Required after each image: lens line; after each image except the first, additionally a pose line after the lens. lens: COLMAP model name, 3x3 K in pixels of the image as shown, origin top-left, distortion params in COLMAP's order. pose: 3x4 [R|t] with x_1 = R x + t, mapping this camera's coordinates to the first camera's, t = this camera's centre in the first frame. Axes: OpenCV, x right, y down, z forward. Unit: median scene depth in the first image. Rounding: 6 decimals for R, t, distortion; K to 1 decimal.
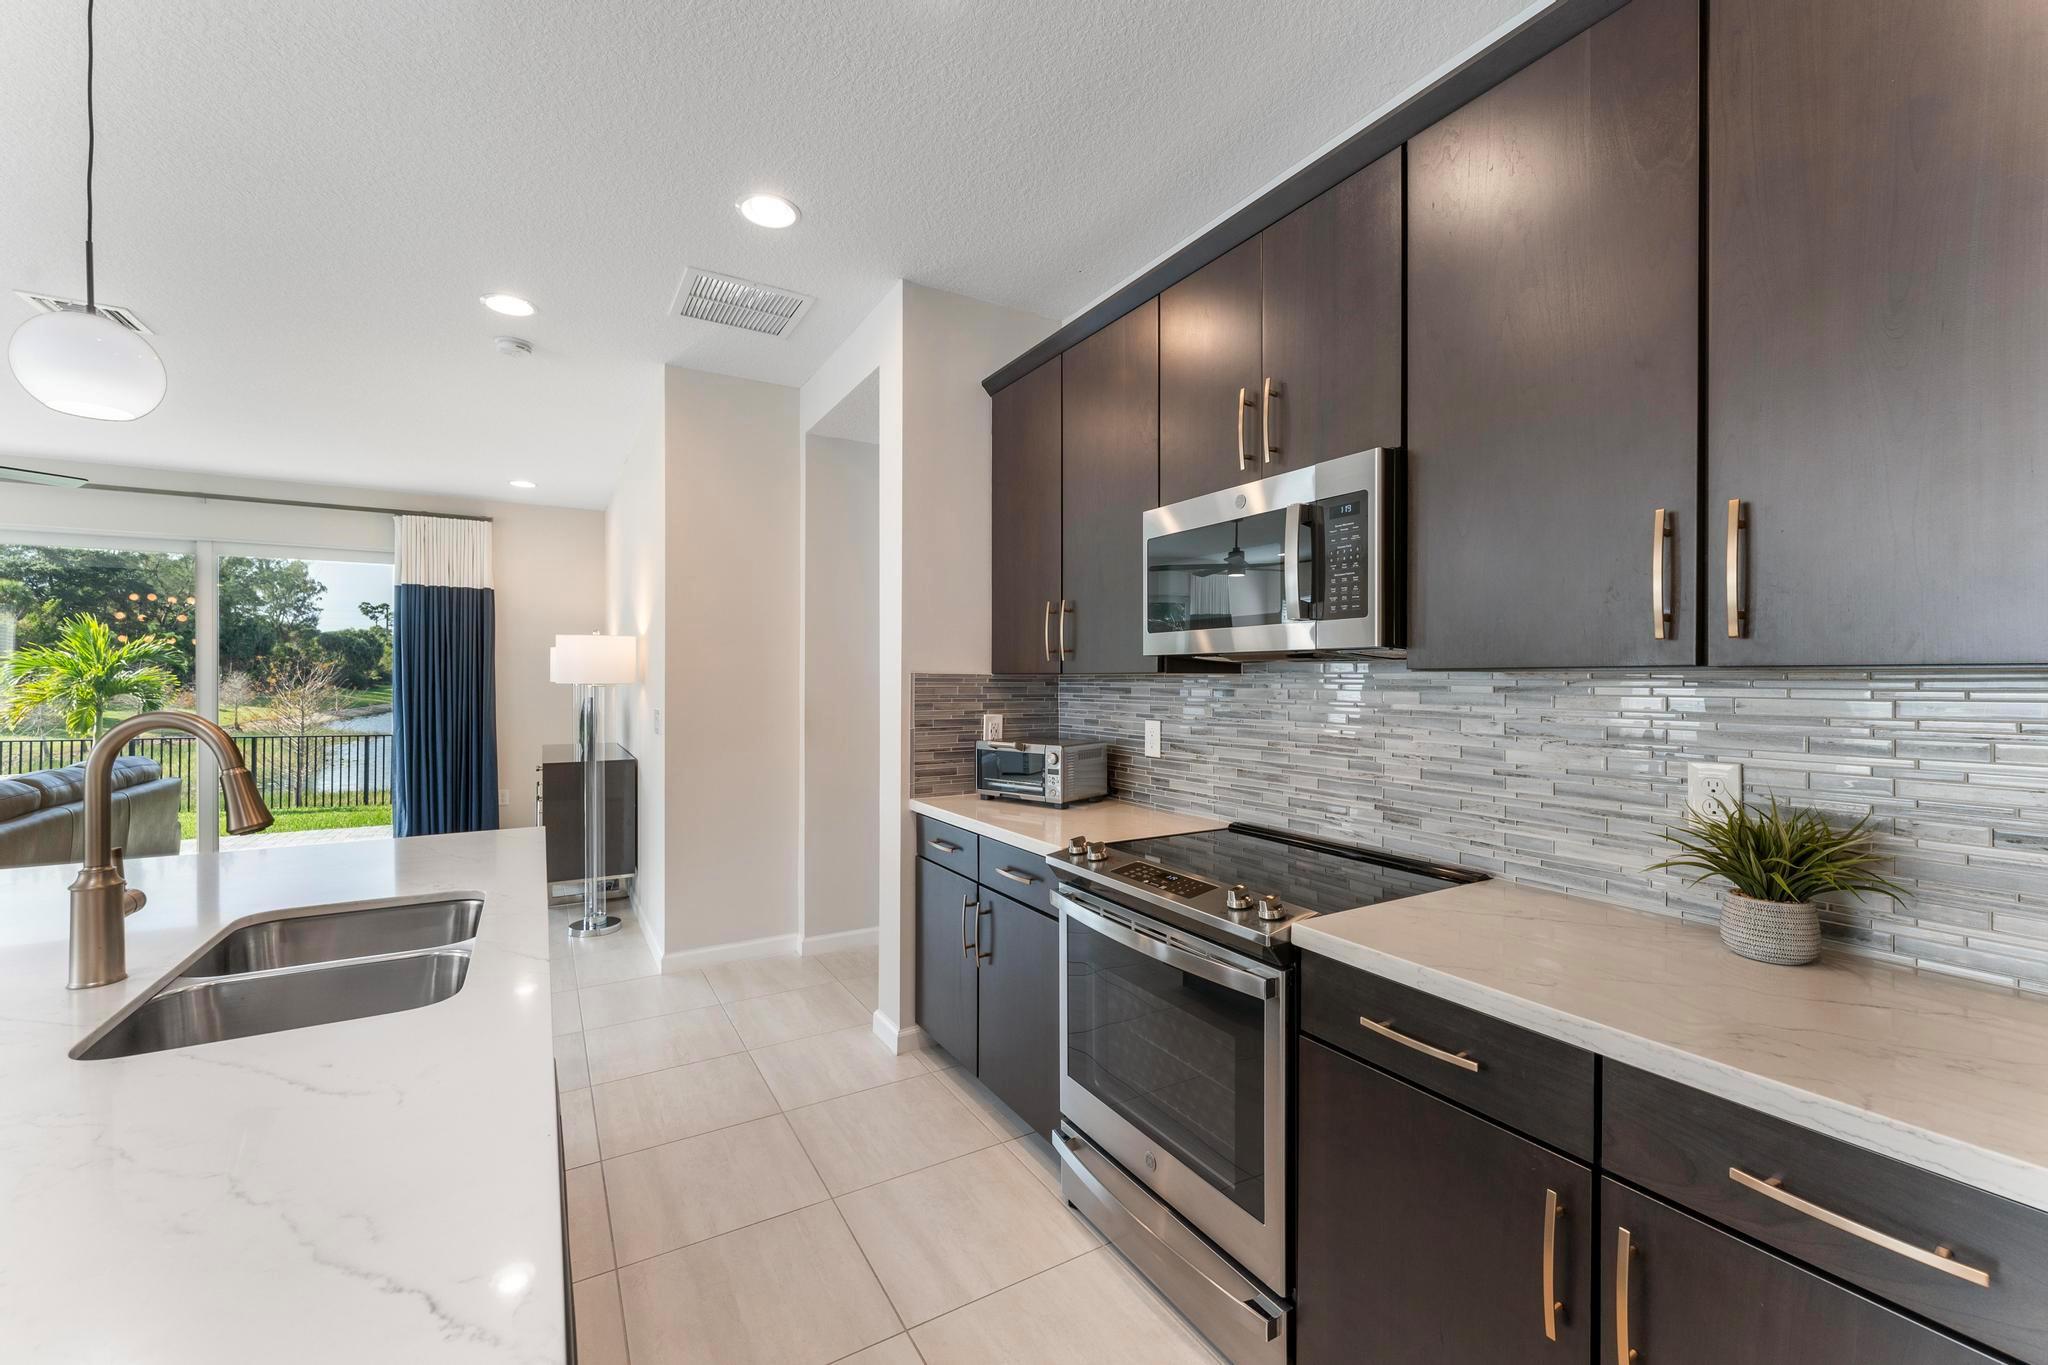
lens RADIAL K [[827.4, 0, 1033.3], [0, 827.4, 677.7], [0, 0, 1]] dist [0.000409, 0.000406]
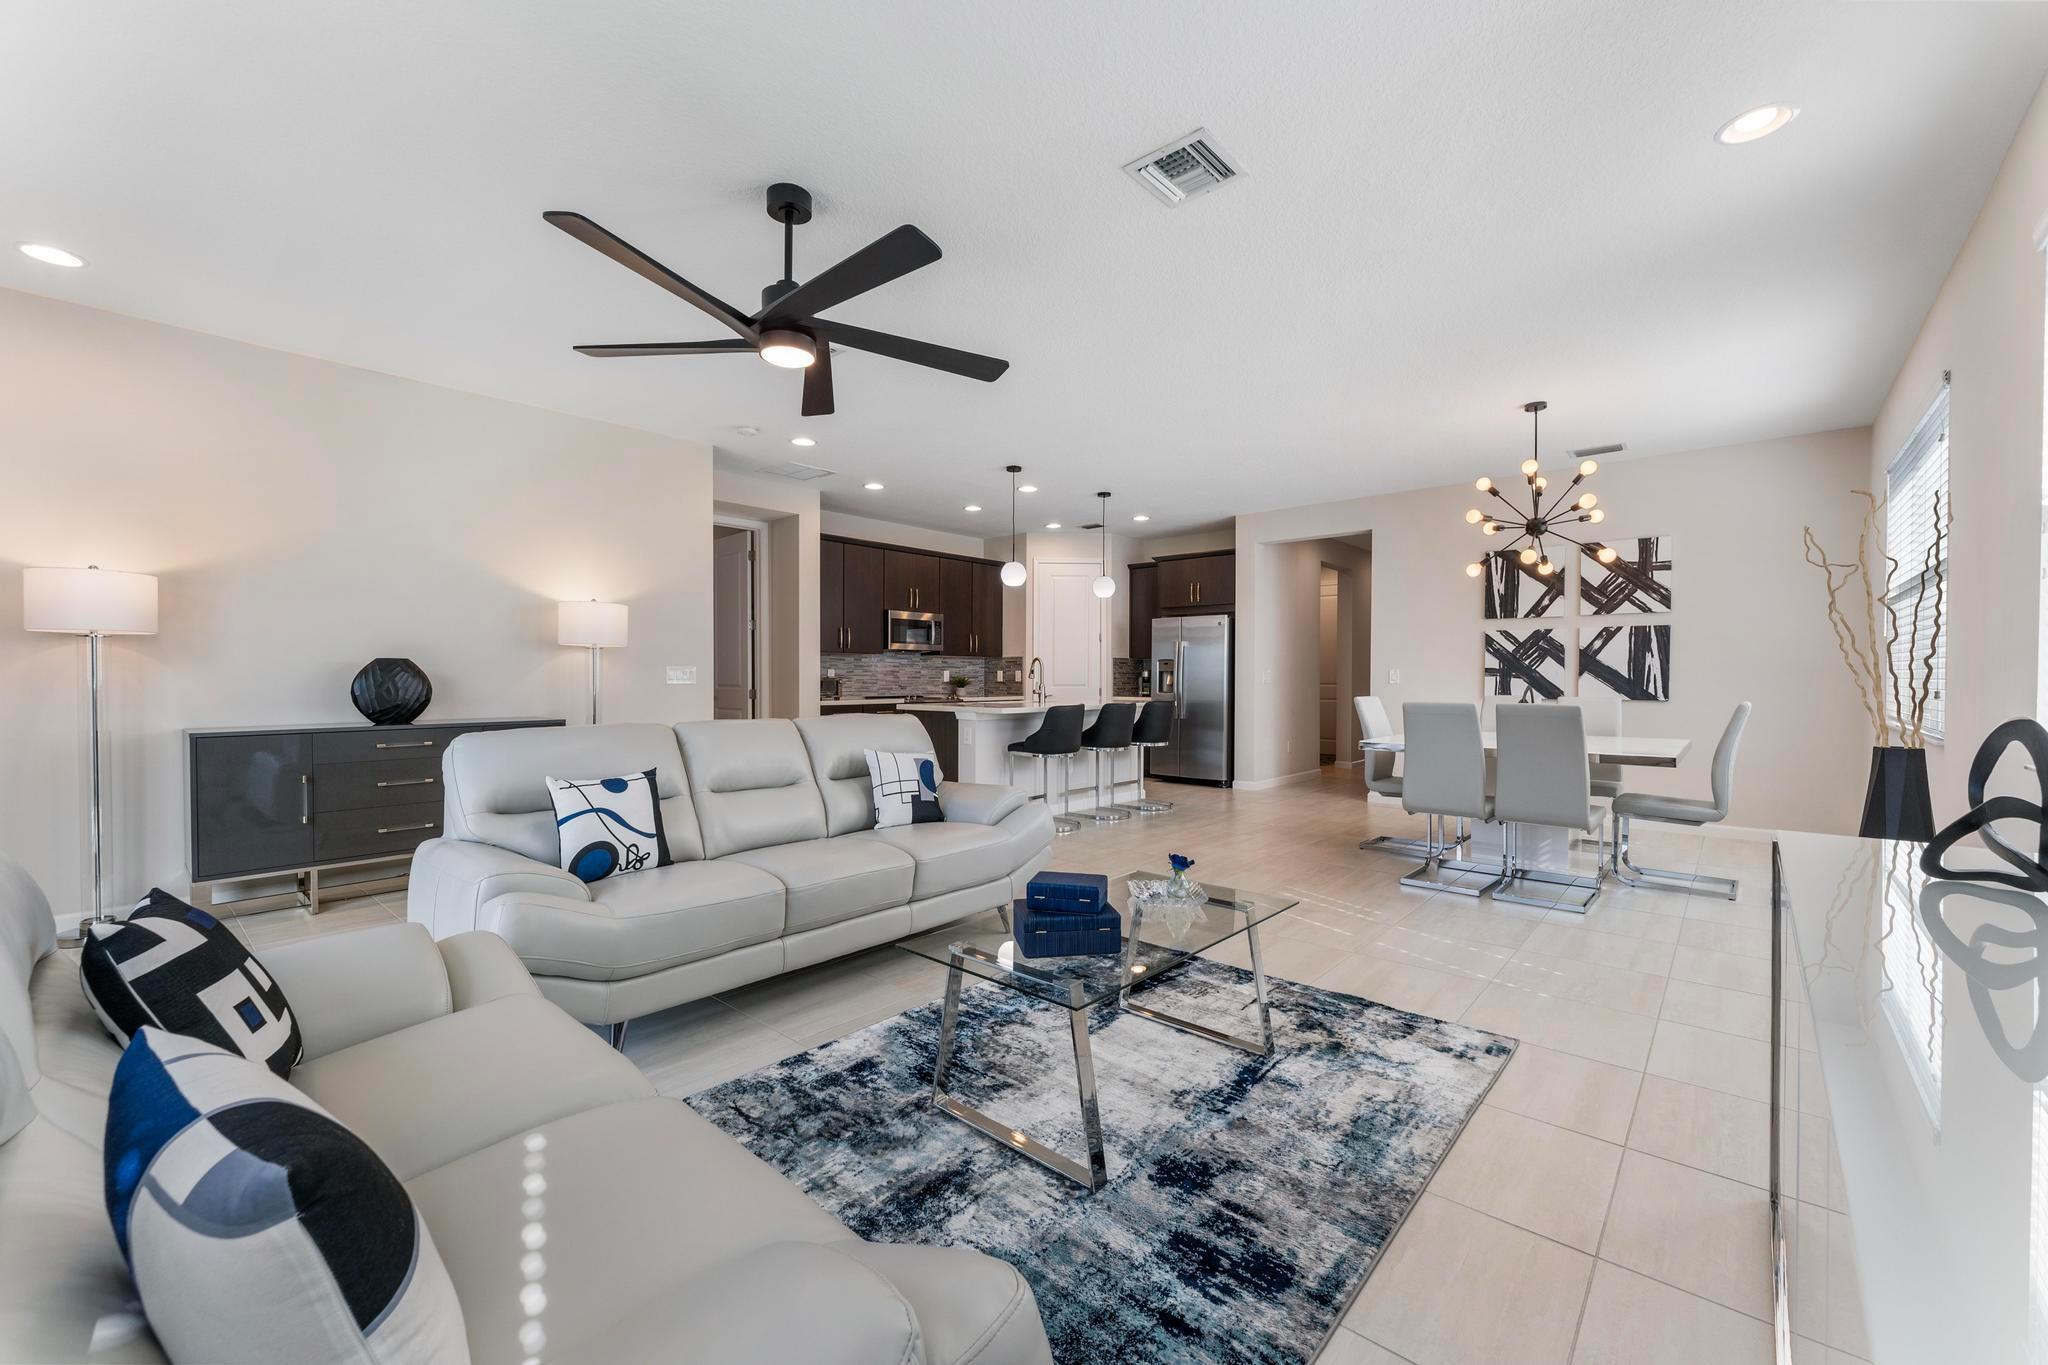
lens RADIAL K [[815.7, 0, 1029.0], [0, 815.7, 685.4], [0, 0, 1]] dist [0.002268, -0.000237]
pose [[-0.304940, -0.012615, 0.952288, -2.710145], [-0.003972, 0.999920, 0.011974, 0.069231], [-0.952363, -0.000131, -0.304966, 1.162332]]
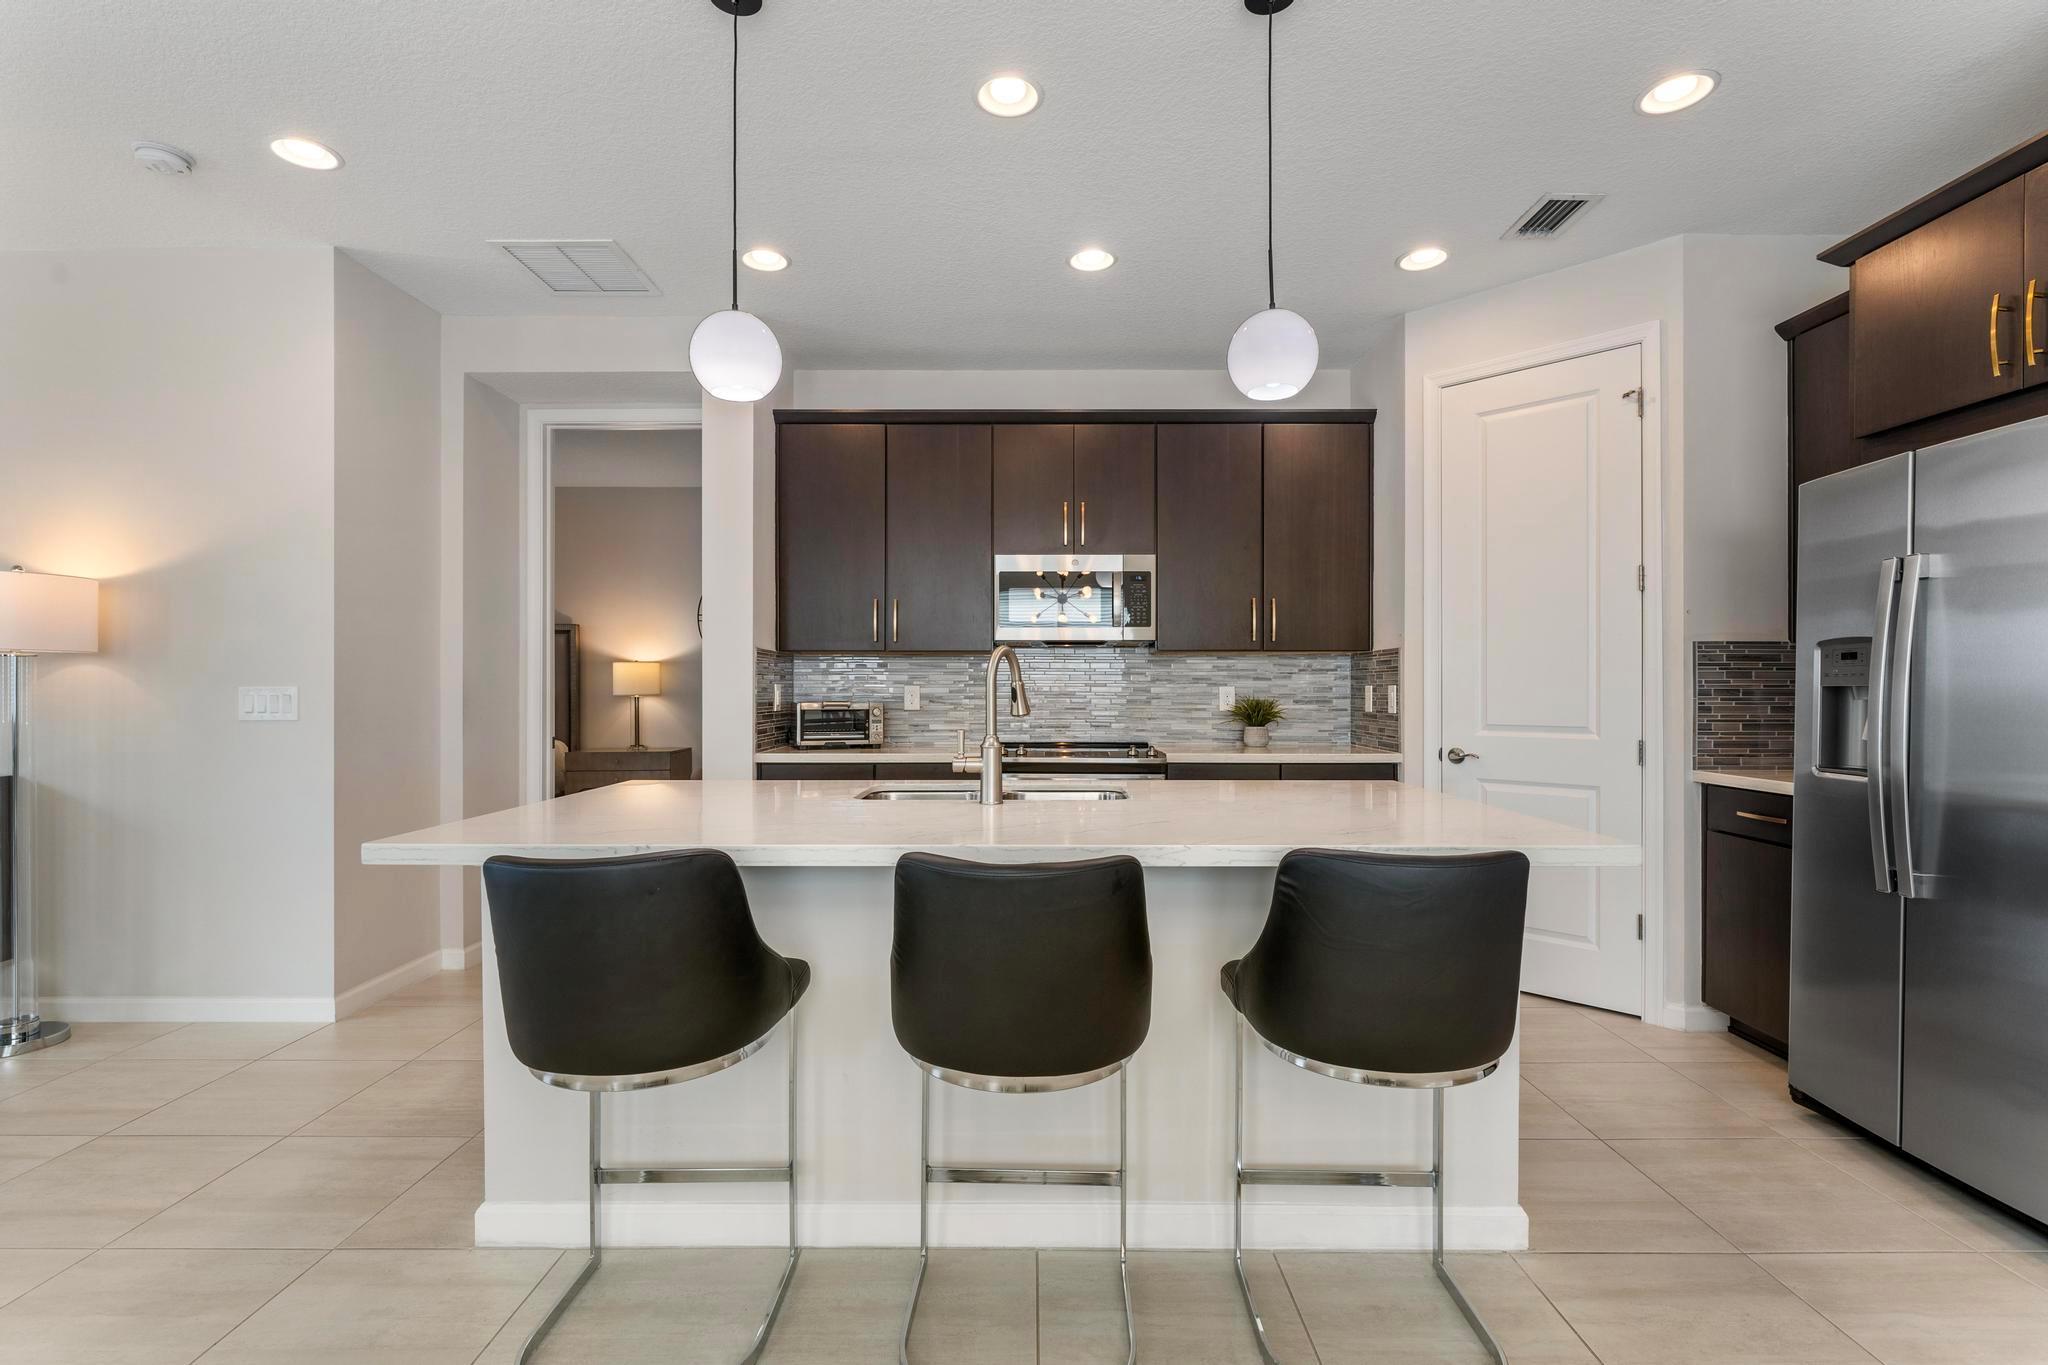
lens RADIAL K [[929.7, 0, 1028.6], [0, 929.7, 687.1], [0, 0, 1]] dist [-0.000823, -0.000445]
pose [[0.517559, -0.001818, 0.855645, -1.107154], [0.000004, 0.999998, 0.002122, 0.049282], [-0.855647, -0.001095, 0.517558, -0.026402]]
